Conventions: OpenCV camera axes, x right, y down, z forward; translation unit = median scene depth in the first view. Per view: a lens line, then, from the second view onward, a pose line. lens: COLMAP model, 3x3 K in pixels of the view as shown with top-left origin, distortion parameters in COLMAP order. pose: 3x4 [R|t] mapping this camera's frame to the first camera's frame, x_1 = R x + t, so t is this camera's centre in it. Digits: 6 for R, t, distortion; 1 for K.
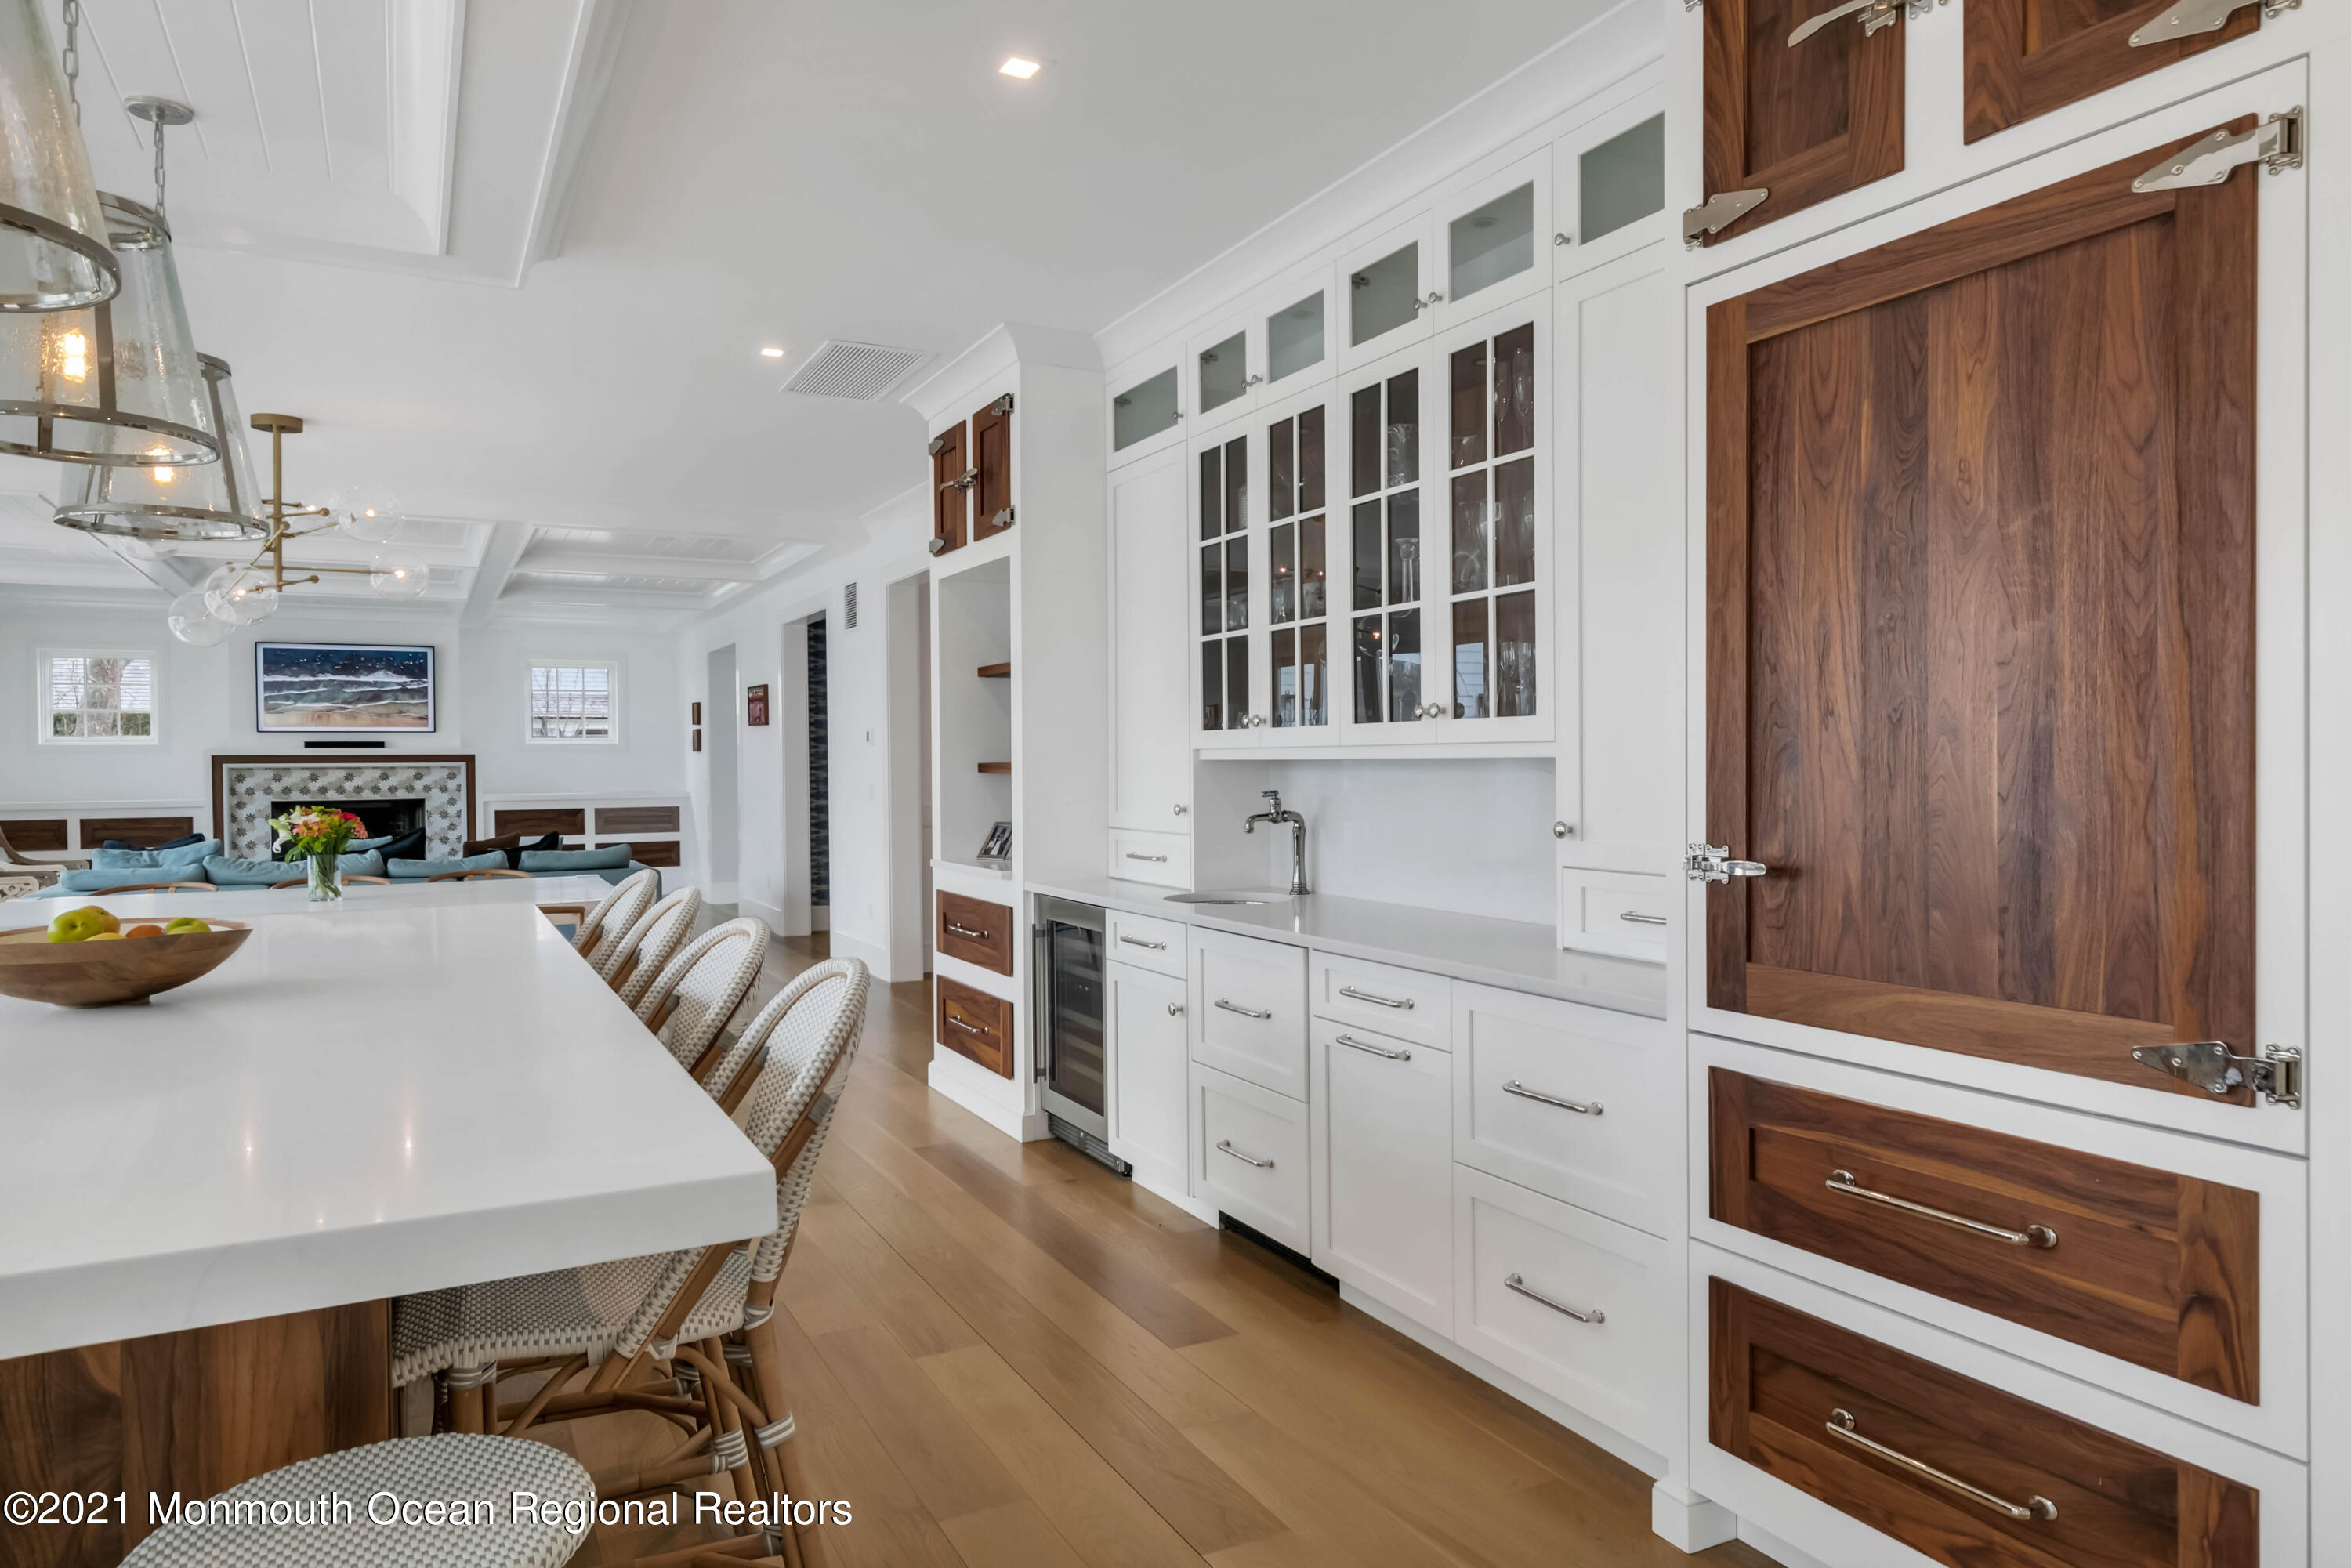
lens RADIAL K [[1421.4, 0, 1162.0], [0, 1421.4, 776.1], [0, 0, 1]] dist [0.005301, 0.000640]
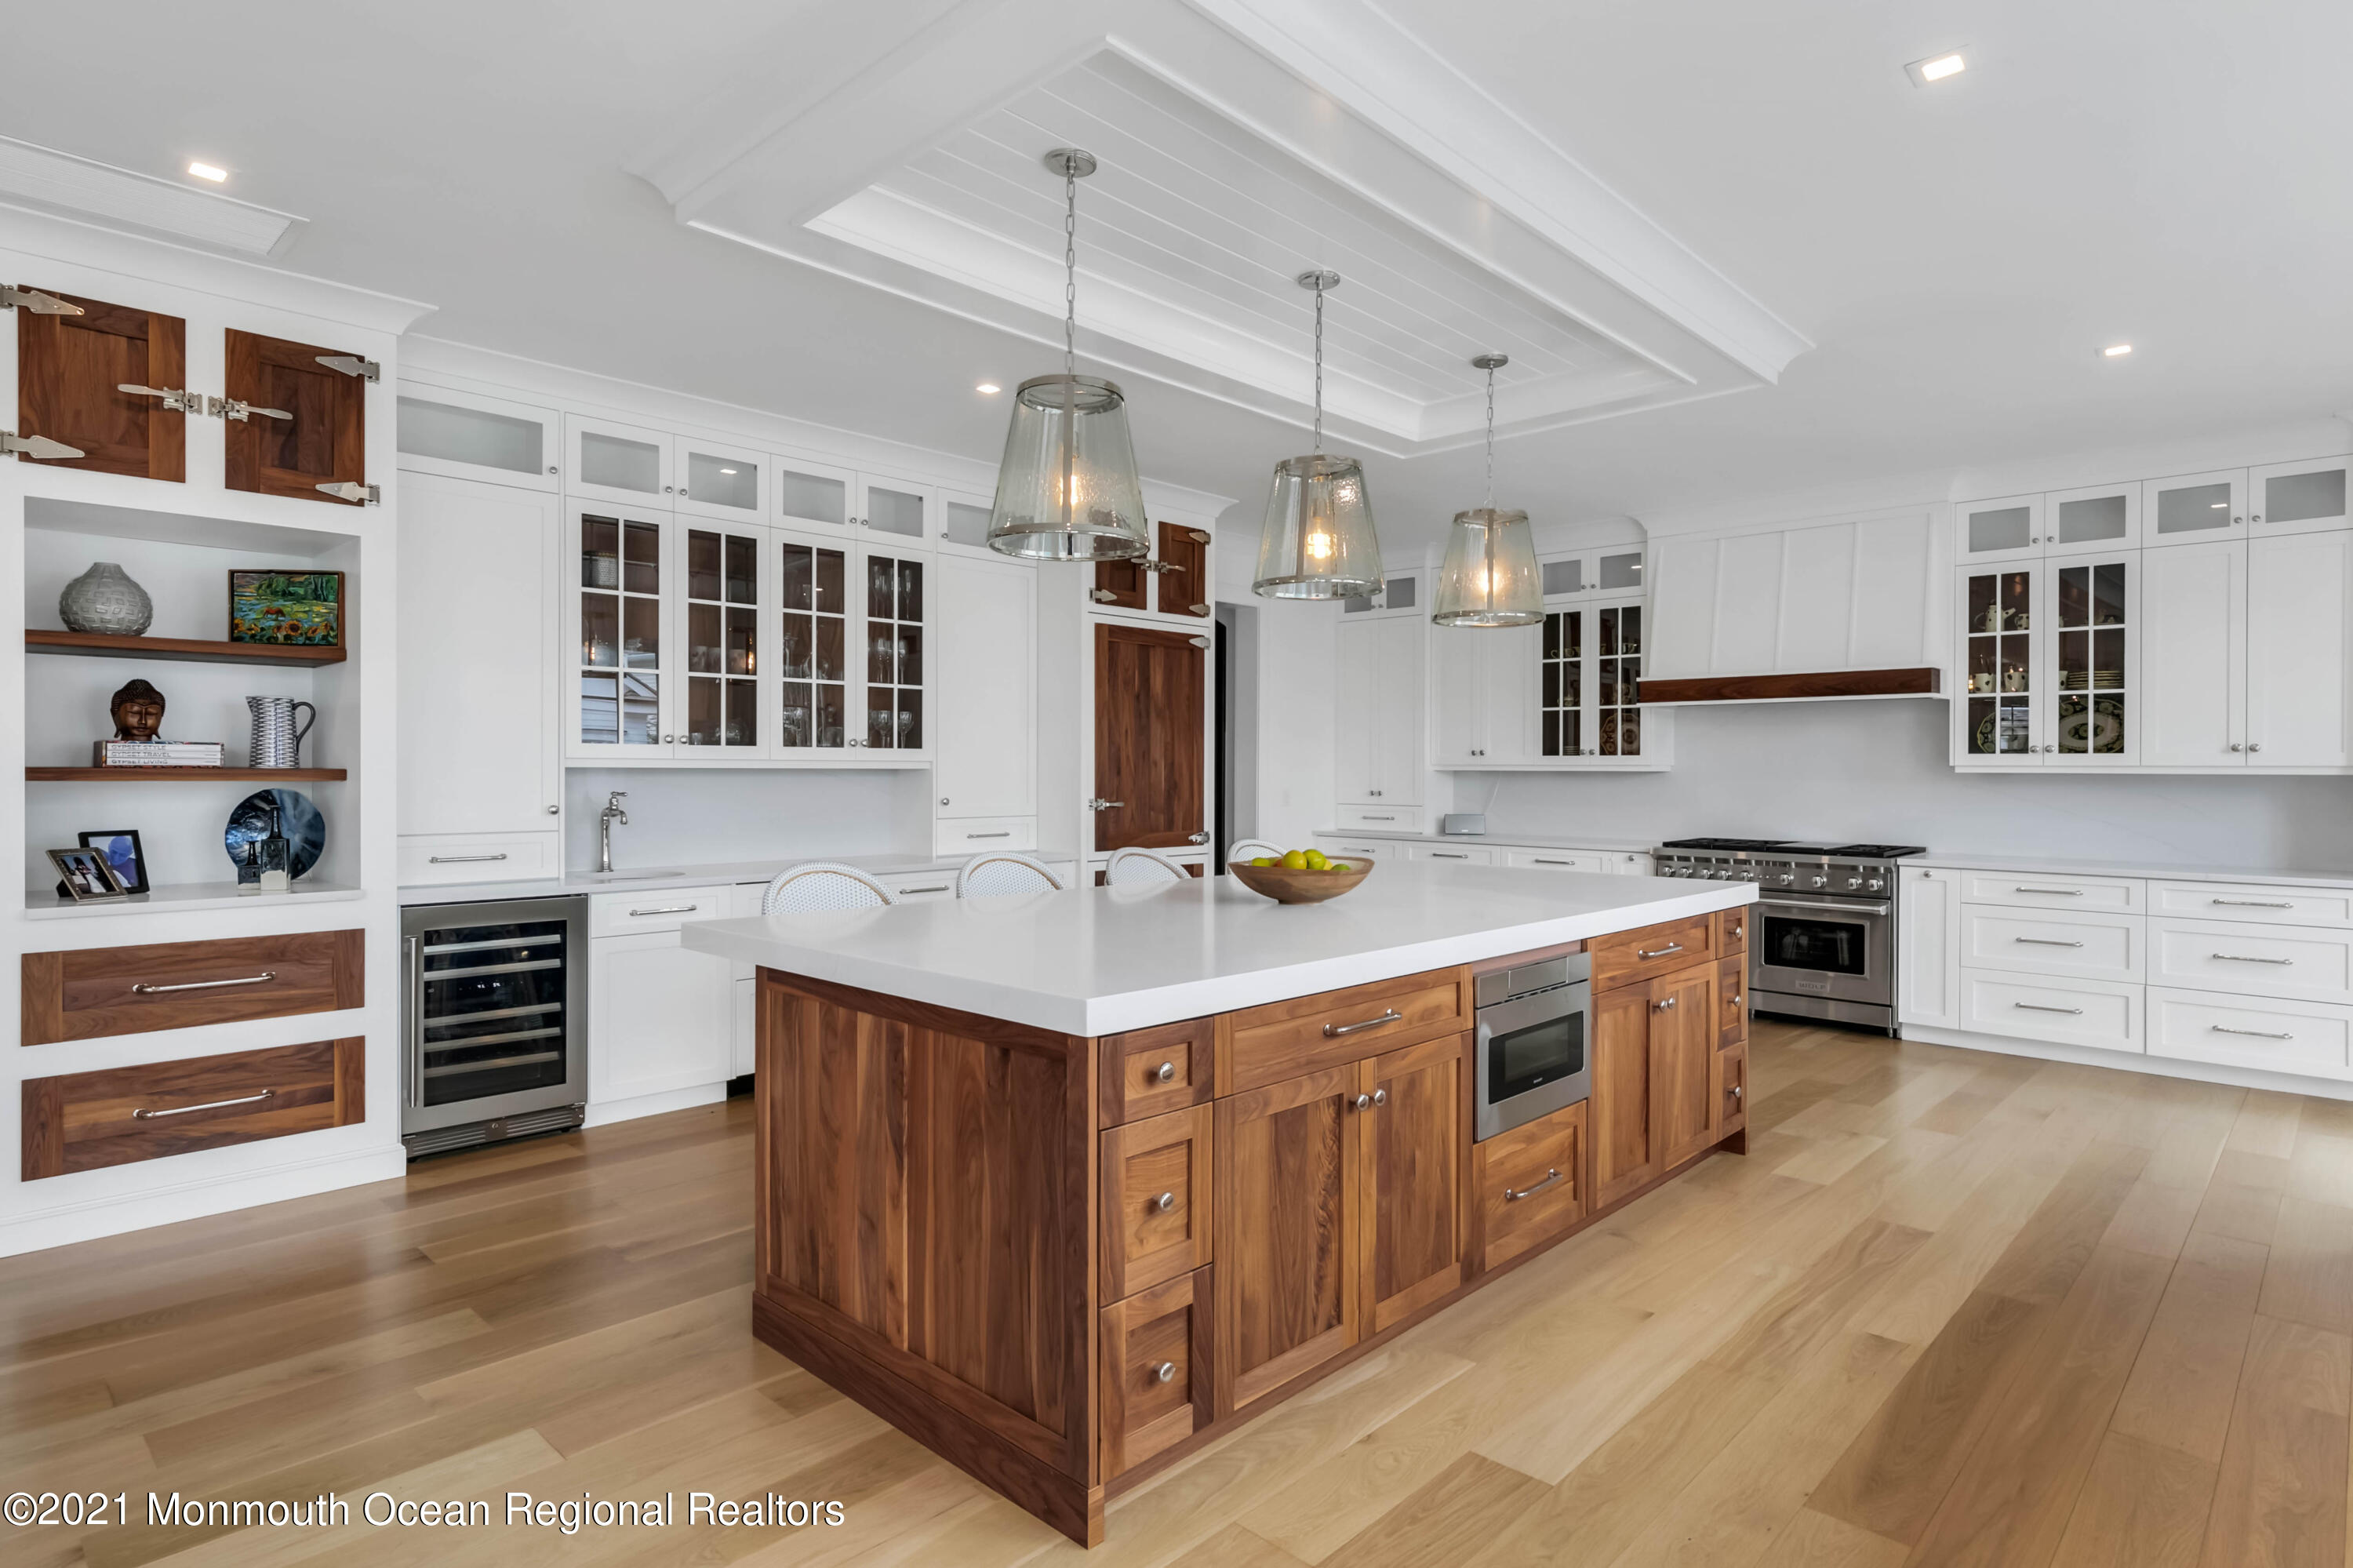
lens RADIAL K [[1280.4, 0, 1176.5], [0, 1280.4, 784.0], [0, 0, 1]] dist [-0.002923, -0.001252]
pose [[-0.313444, -0.005413, 0.949591, -1.373302], [0.008745, 0.999925, 0.008586, -0.002793], [-0.949566, 0.010995, -0.313373, 1.019270]]
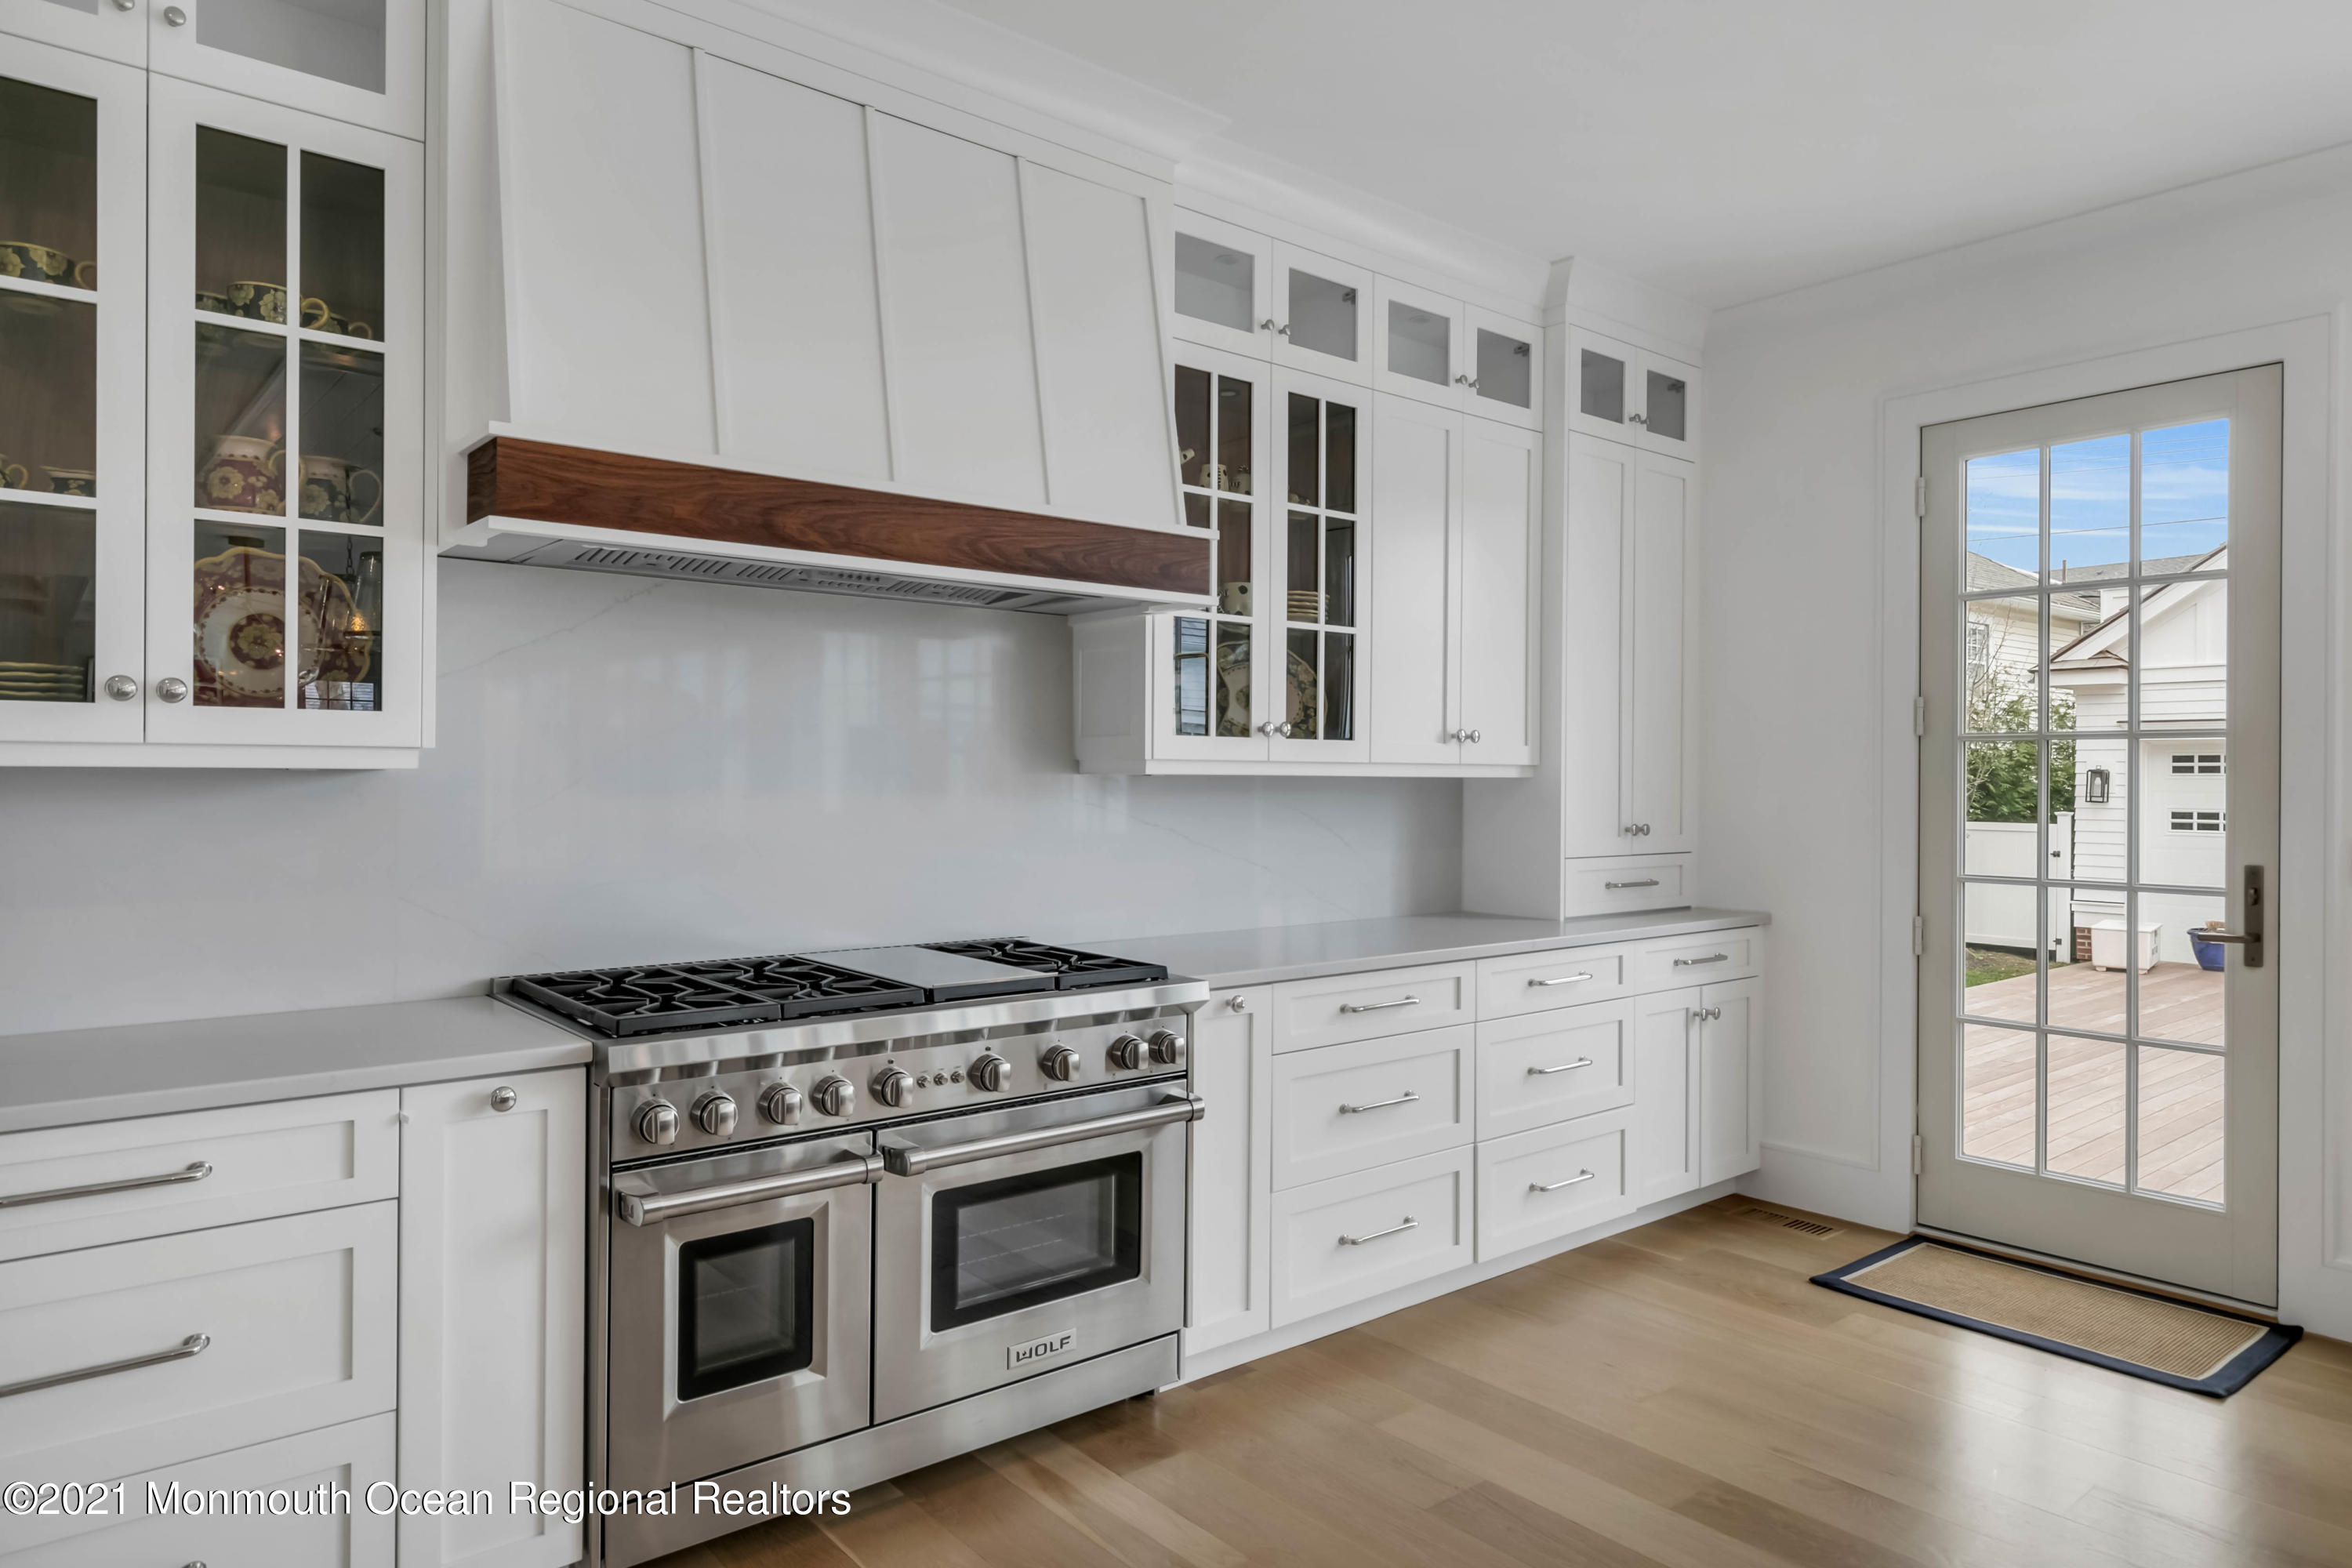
lens RADIAL K [[1422.0, 0, 1162.5], [0, 1422.0, 776.1], [0, 0, 1]] dist [0.005301, 0.000640]
pose [[-0.981616, 0.000626, -0.190866, 0.018188], [-0.001693, 0.999927, 0.011989, -0.003233], [0.190860, 0.012092, -0.981543, 0.402951]]
